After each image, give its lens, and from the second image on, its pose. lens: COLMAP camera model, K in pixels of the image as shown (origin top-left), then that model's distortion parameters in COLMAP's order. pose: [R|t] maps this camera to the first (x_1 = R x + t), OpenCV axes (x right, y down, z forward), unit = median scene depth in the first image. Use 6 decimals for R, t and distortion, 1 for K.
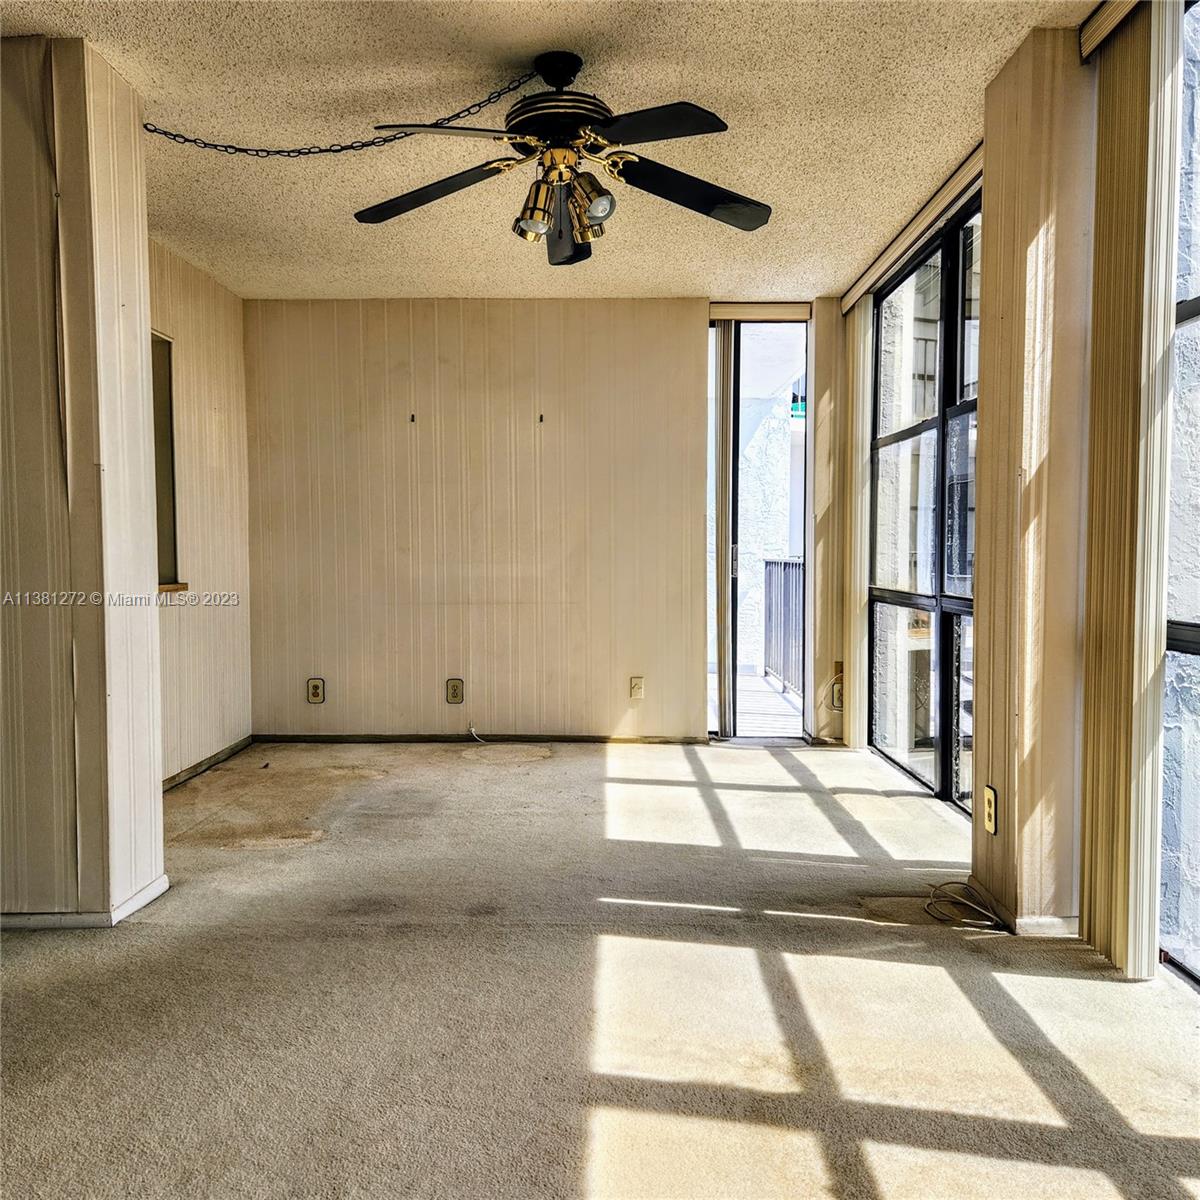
lens RADIAL K [[1090.4, 0, 563.7], [0, 1090.4, 585.0], [0, 0, 1]] dist [0.059344, 0.000000]
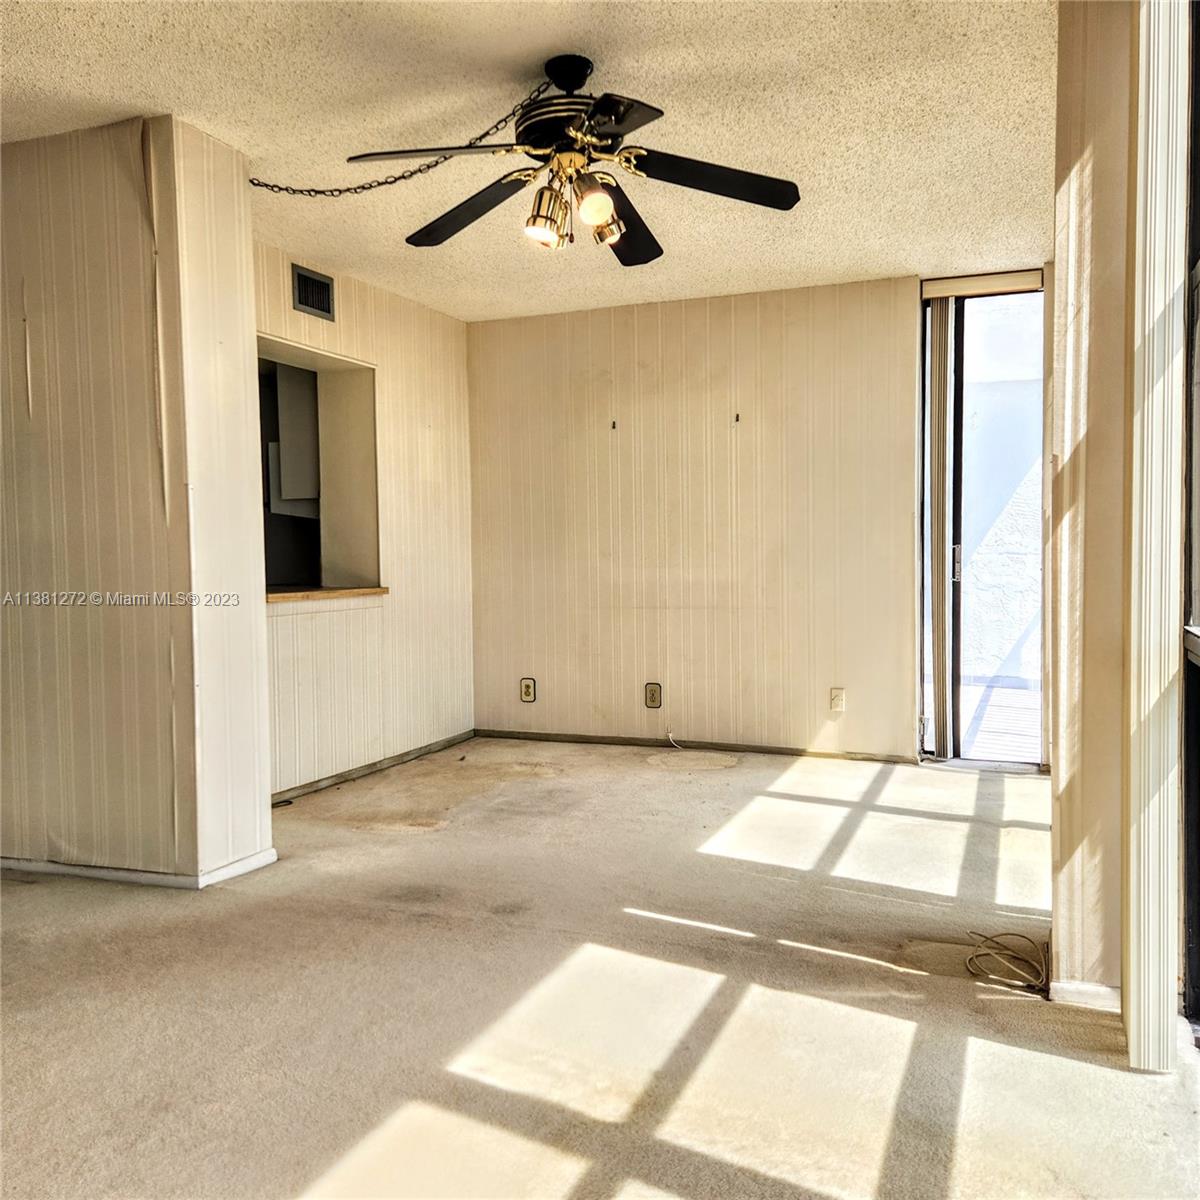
lens RADIAL K [[1090.4, 0, 553.9], [0, 1090.4, 583.0], [0, 0, 1]] dist [0.059344, 0.000000]
pose [[0.939566, 0.000196, -0.342368, 0.316105], [-0.002355, 0.999980, -0.005891, 0.000235], [0.342360, 0.006341, 0.939547, 0.057795]]
